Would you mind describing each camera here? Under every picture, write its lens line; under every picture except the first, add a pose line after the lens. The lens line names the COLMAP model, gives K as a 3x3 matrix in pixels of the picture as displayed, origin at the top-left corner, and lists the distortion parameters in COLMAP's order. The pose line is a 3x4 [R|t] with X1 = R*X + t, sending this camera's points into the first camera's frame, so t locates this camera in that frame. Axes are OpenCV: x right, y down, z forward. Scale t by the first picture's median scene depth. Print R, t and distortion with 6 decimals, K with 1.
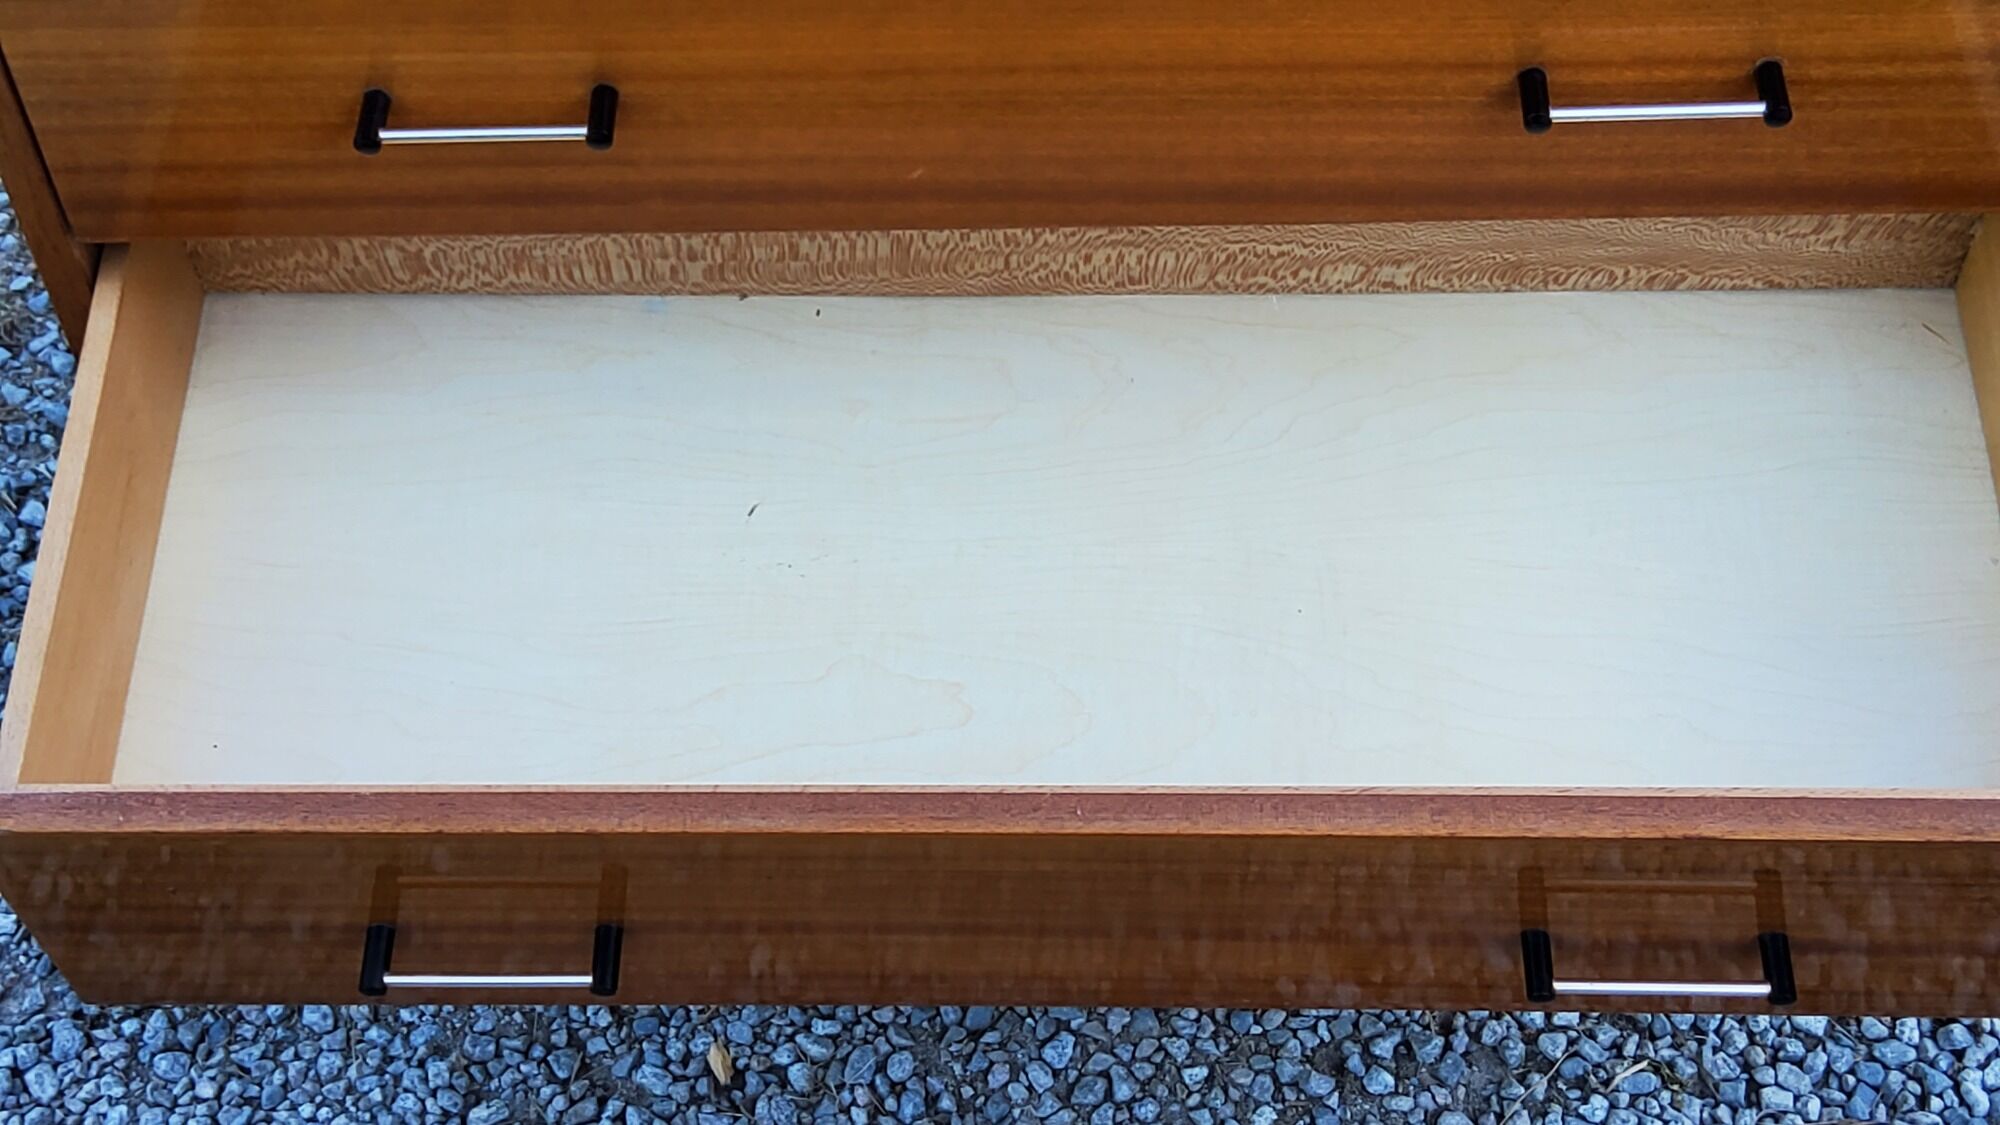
lens RADIAL K [[2978.2, 0, 977.2], [0, 2978.2, 555.0], [0, 0, 1]] dist [0.192421, -0.594209]
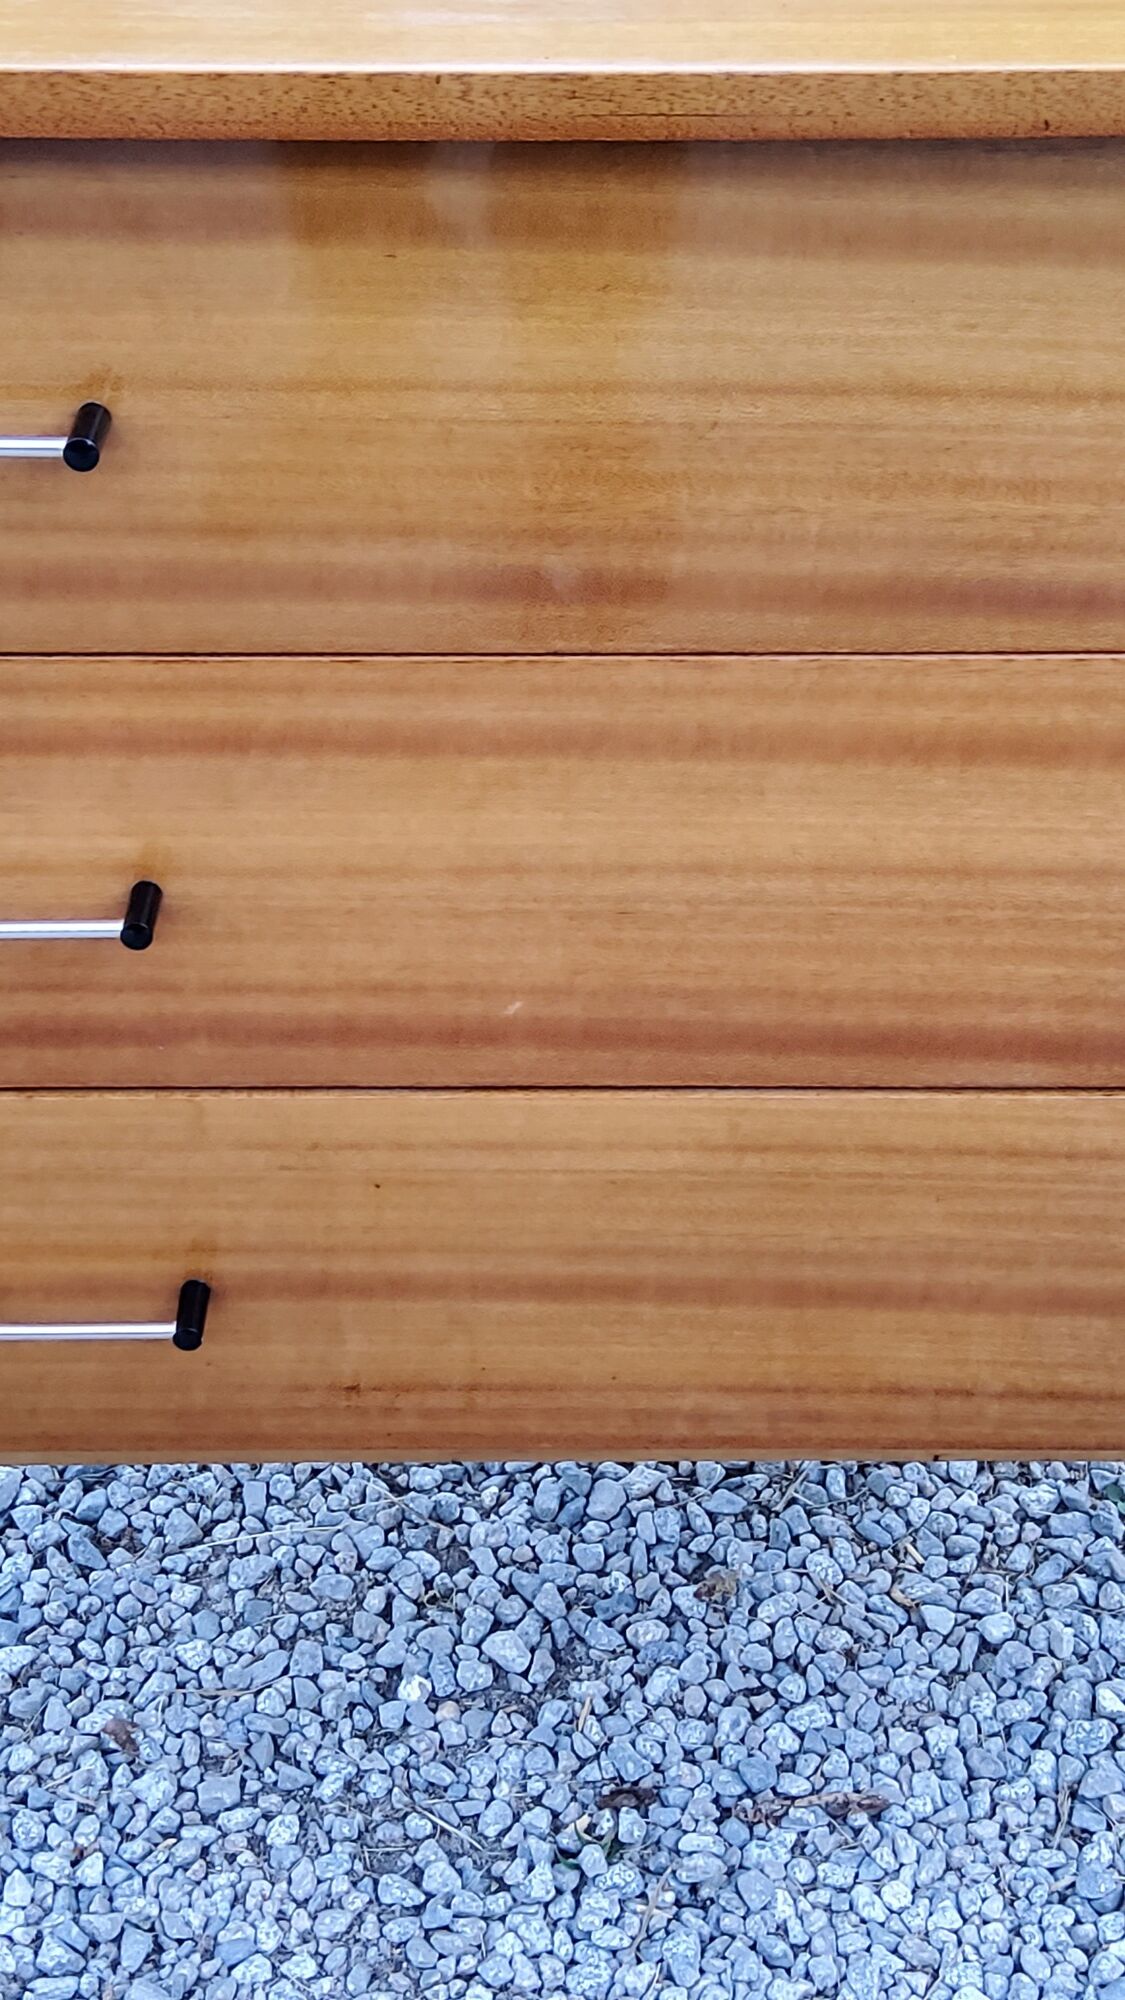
lens RADIAL K [[2978.2, 0, 575.5], [0, 2978.2, 989.2], [0, 0, 1]] dist [0.192421, -0.594209]
pose [[0.999701, 0.019886, 0.014213, -0.015149], [-0.014341, 0.948063, -0.317760, 0.136232], [-0.019794, 0.317461, 0.948065, 0.209793]]
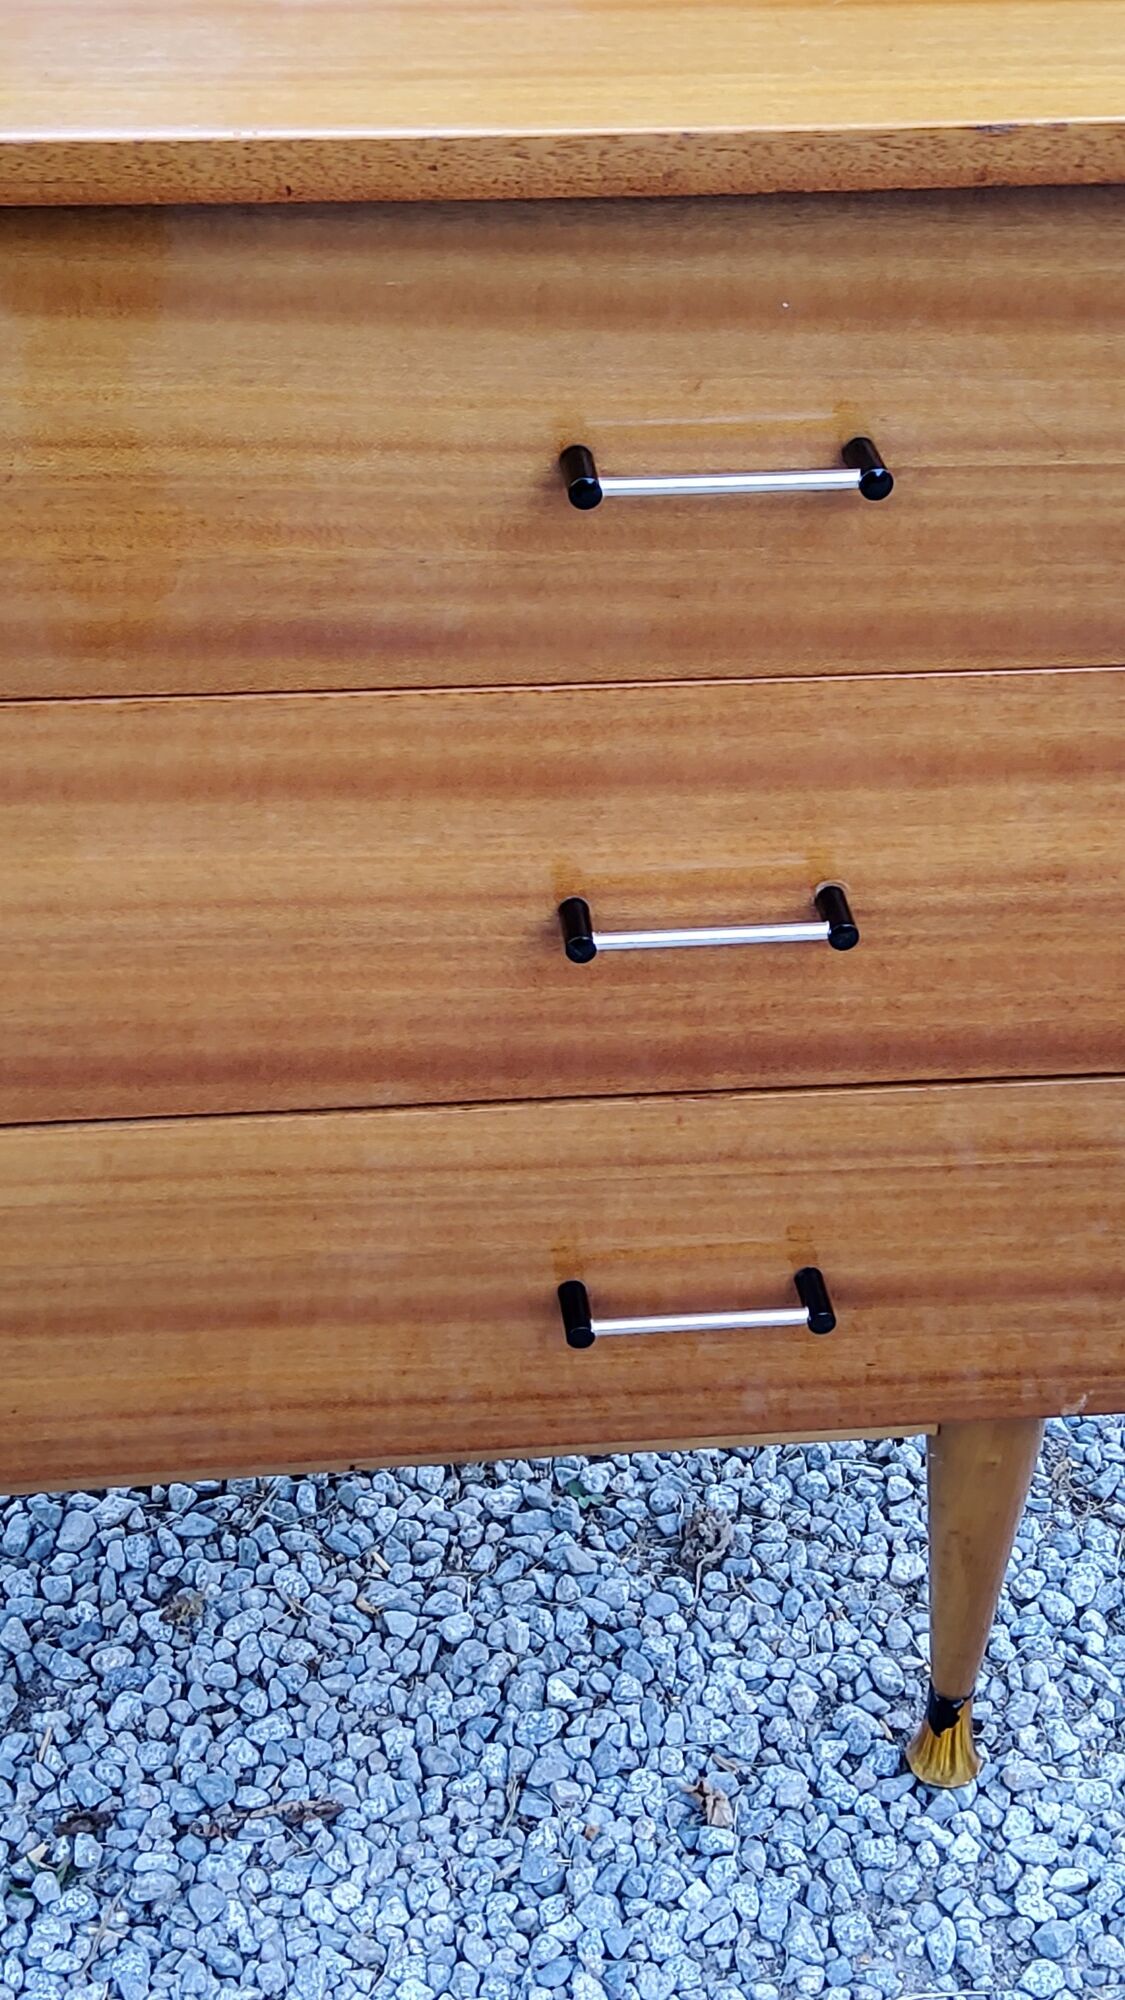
lens RADIAL K [[2982.8, 0, 571.8], [0, 2982.8, 988.2], [0, 0, 1]] dist [0.180339, -0.541072]
pose [[0.991806, -0.024142, 0.125451, 0.071685], [0.063619, 0.944895, -0.321133, 0.144966], [-0.110785, 0.326482, 0.938688, 0.175738]]
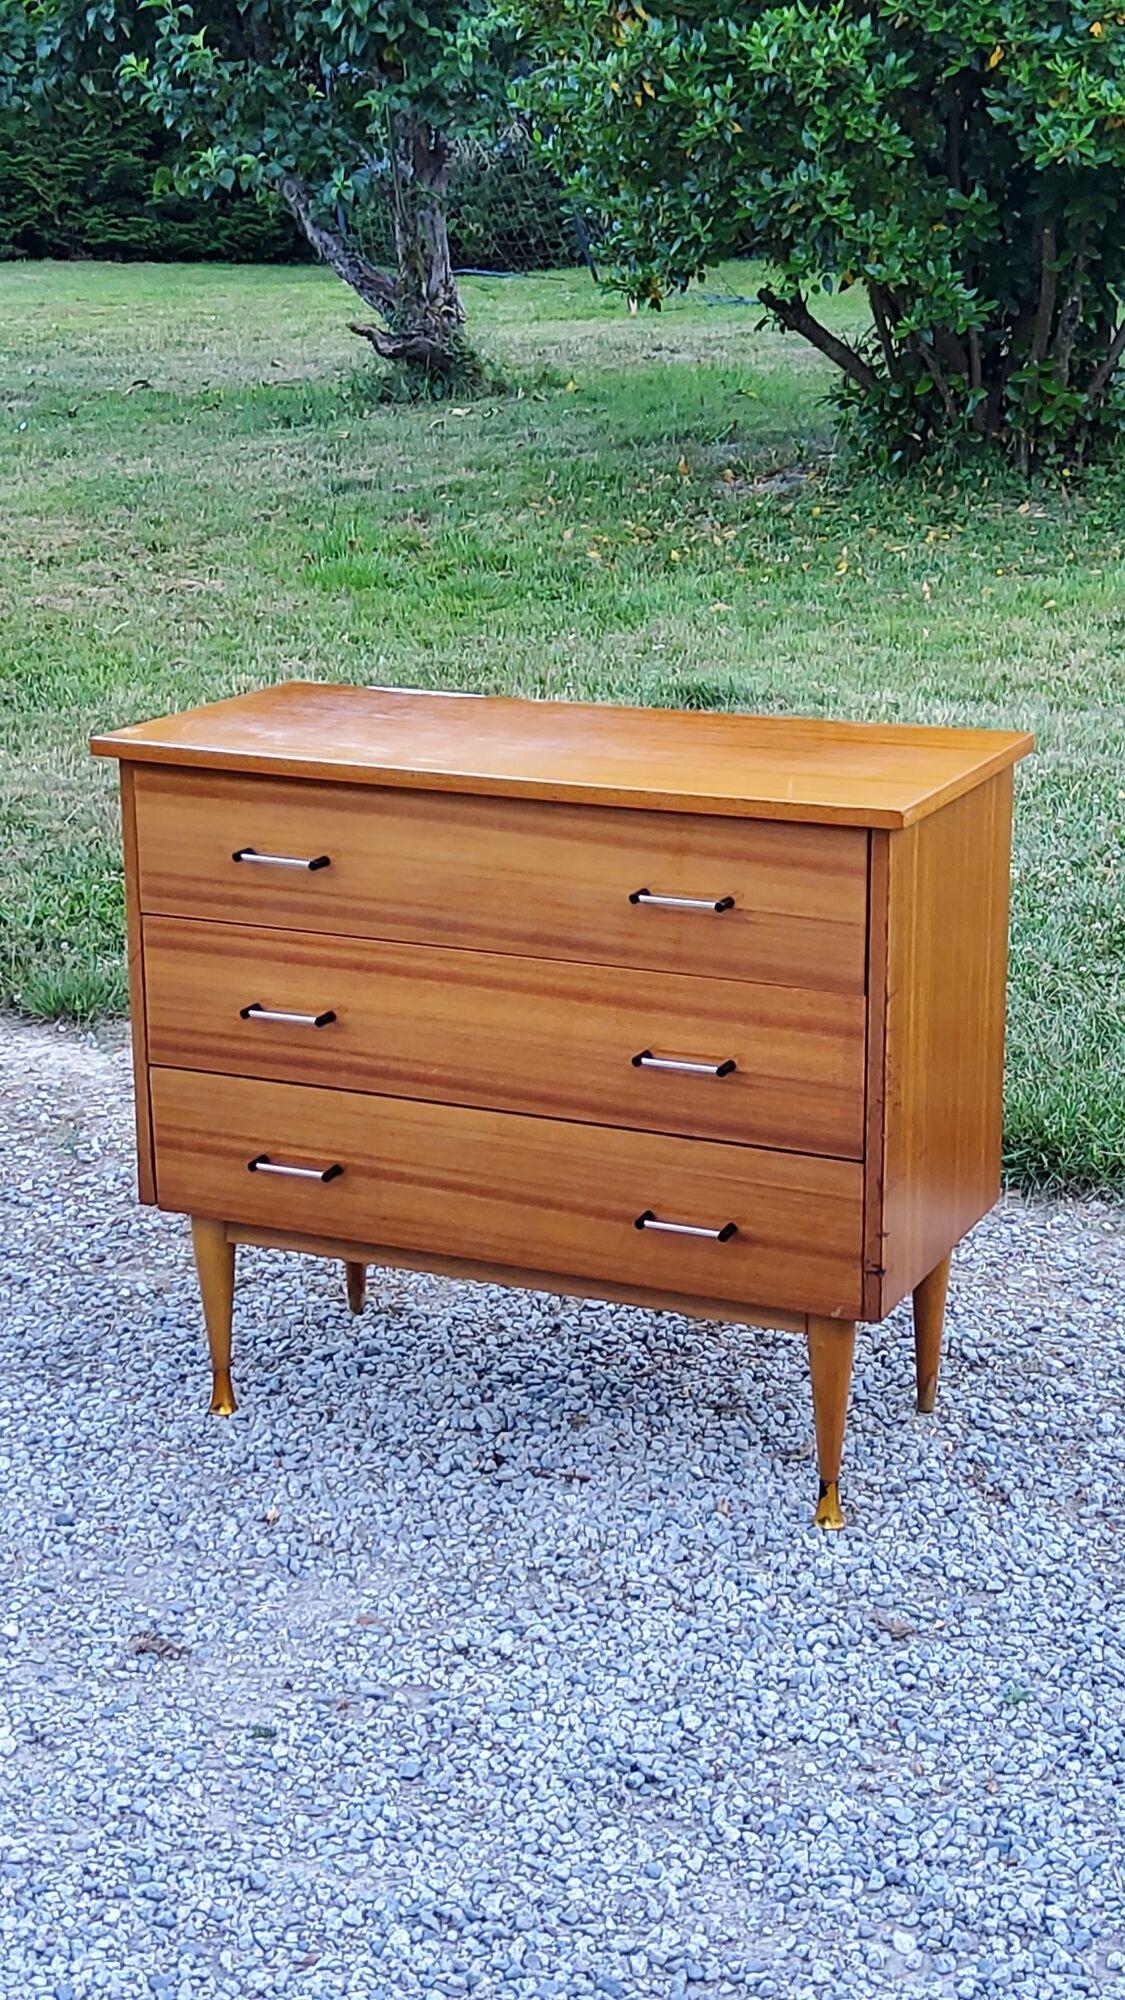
lens RADIAL K [[2978.2, 0, 575.5], [0, 2978.2, 989.2], [0, 0, 1]] dist [0.192421, -0.594209]
pose [[0.911552, 0.133686, -0.388845, 1.102806], [-0.338662, 0.780419, -0.525599, 1.148271], [0.233197, 0.610798, 0.756667, -0.973053]]
